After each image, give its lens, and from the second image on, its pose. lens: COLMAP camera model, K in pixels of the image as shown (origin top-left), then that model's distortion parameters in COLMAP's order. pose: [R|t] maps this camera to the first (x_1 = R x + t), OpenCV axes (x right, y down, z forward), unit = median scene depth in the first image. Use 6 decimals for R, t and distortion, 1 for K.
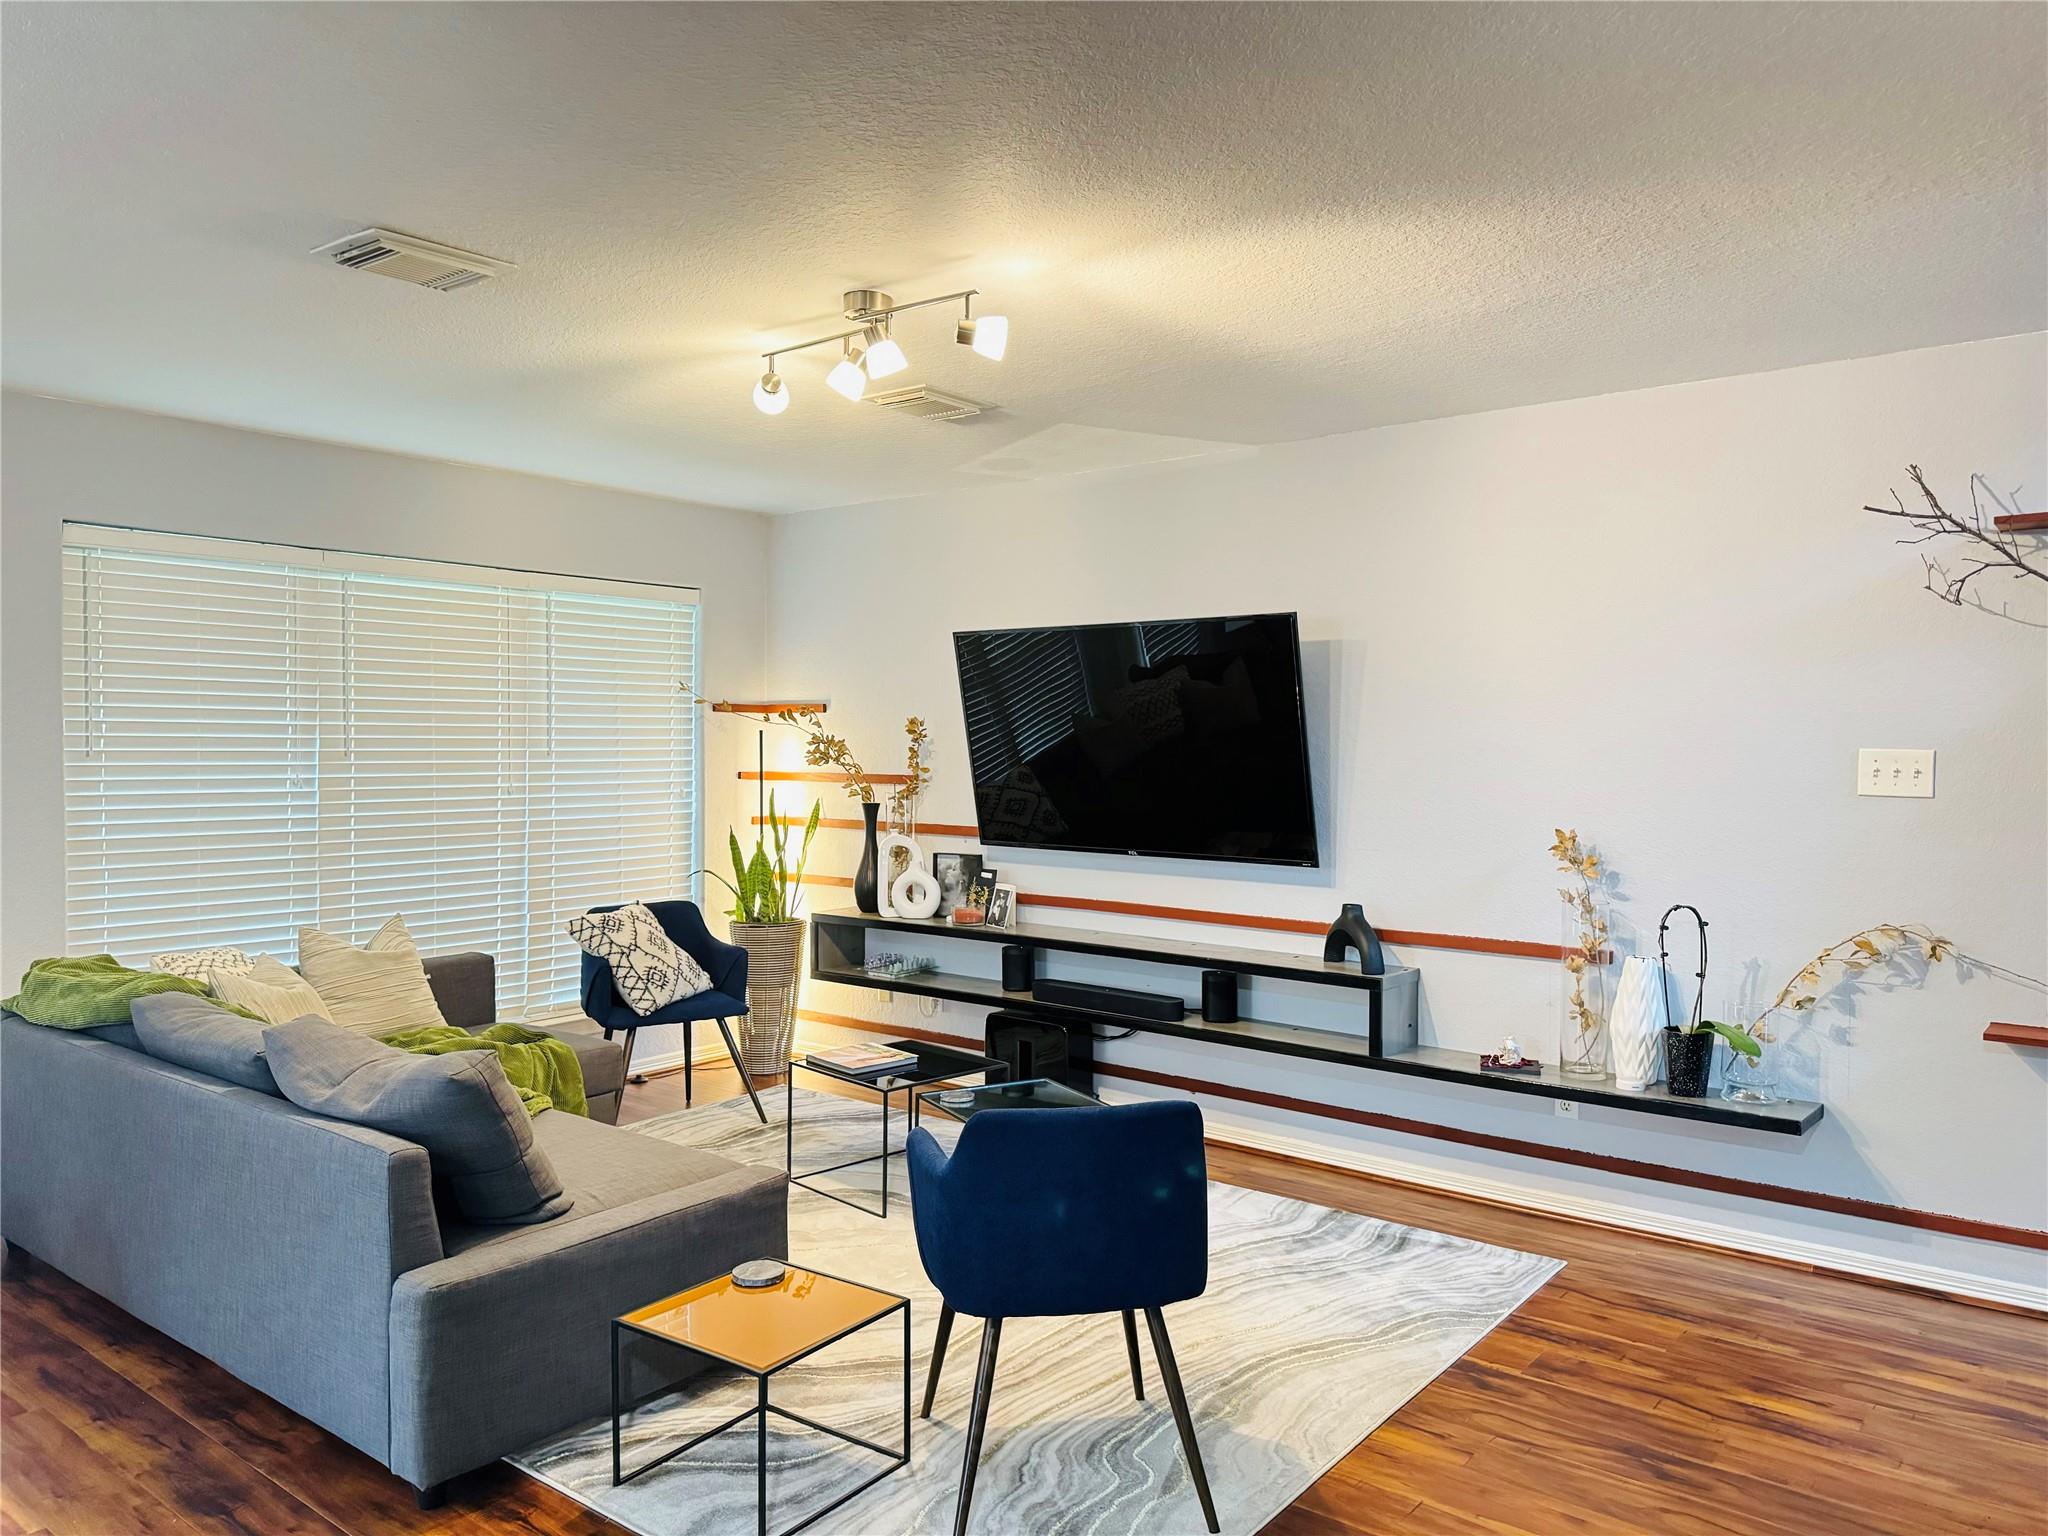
lens RADIAL K [[1432.6, 0, 1030.5], [0, 1432.6, 764.8], [0, 0, 1]] dist [0.004075, -0.005807]
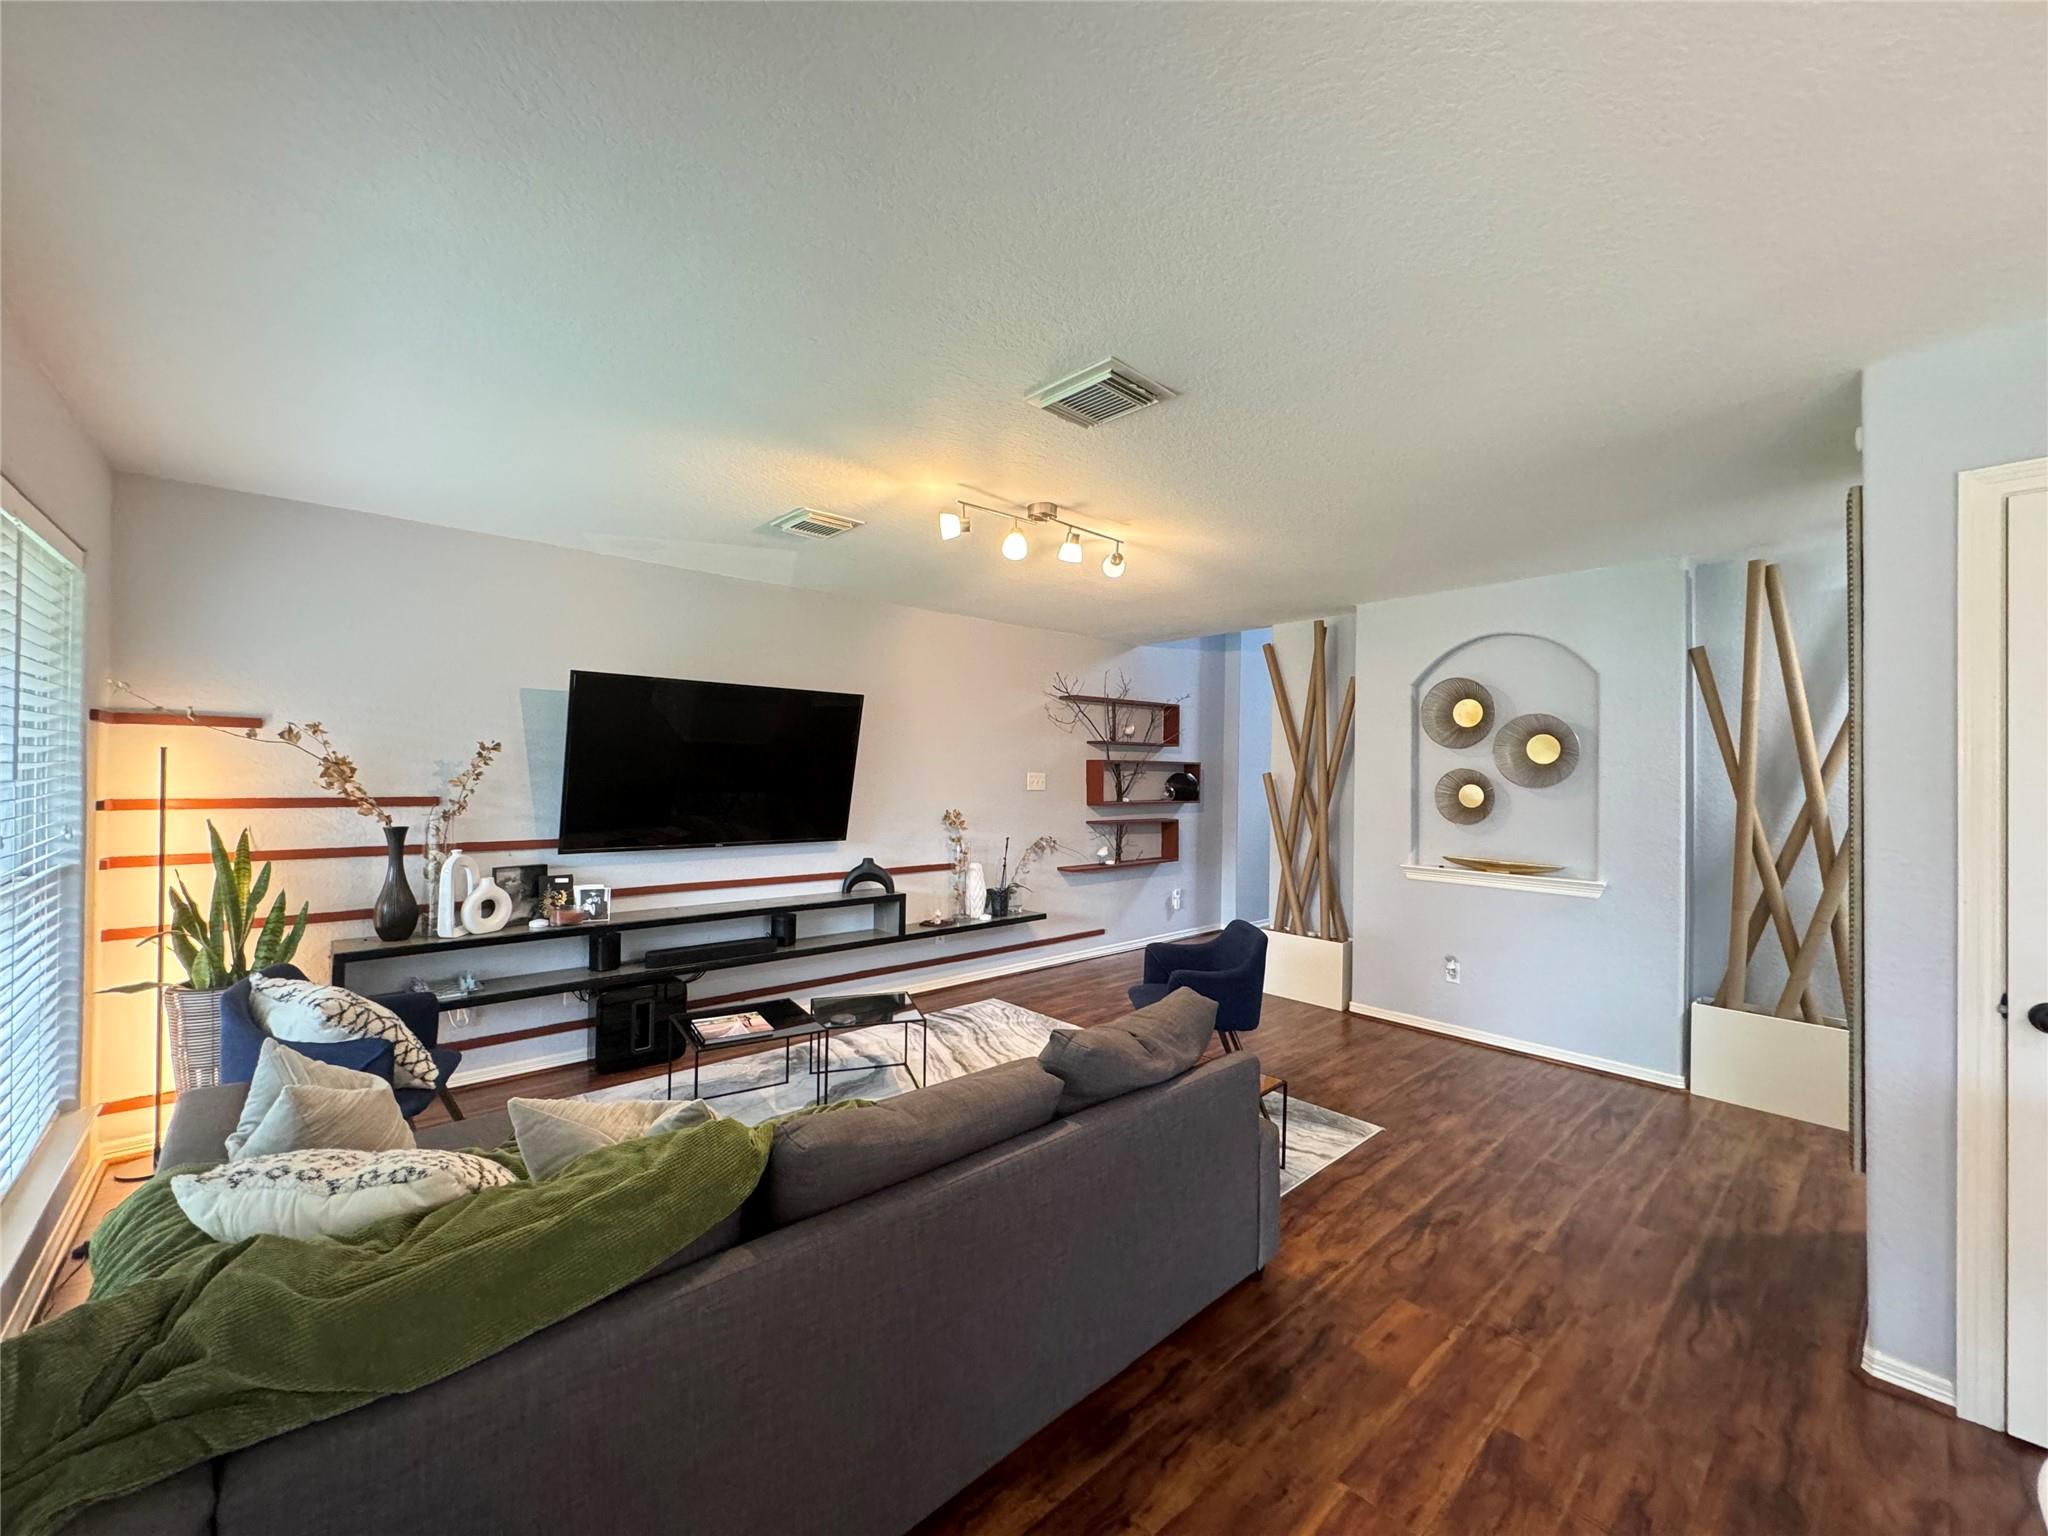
lens RADIAL K [[808.1, 0, 1038.3], [0, 808.1, 765.8], [0, 0, 1]] dist [-0.000405, -0.000161]
pose [[0.141694, 0.003030, 0.989906, -0.731461], [-0.000821, 0.999995, -0.002943, -0.016507], [-0.989910, -0.000395, 0.141696, 0.615440]]
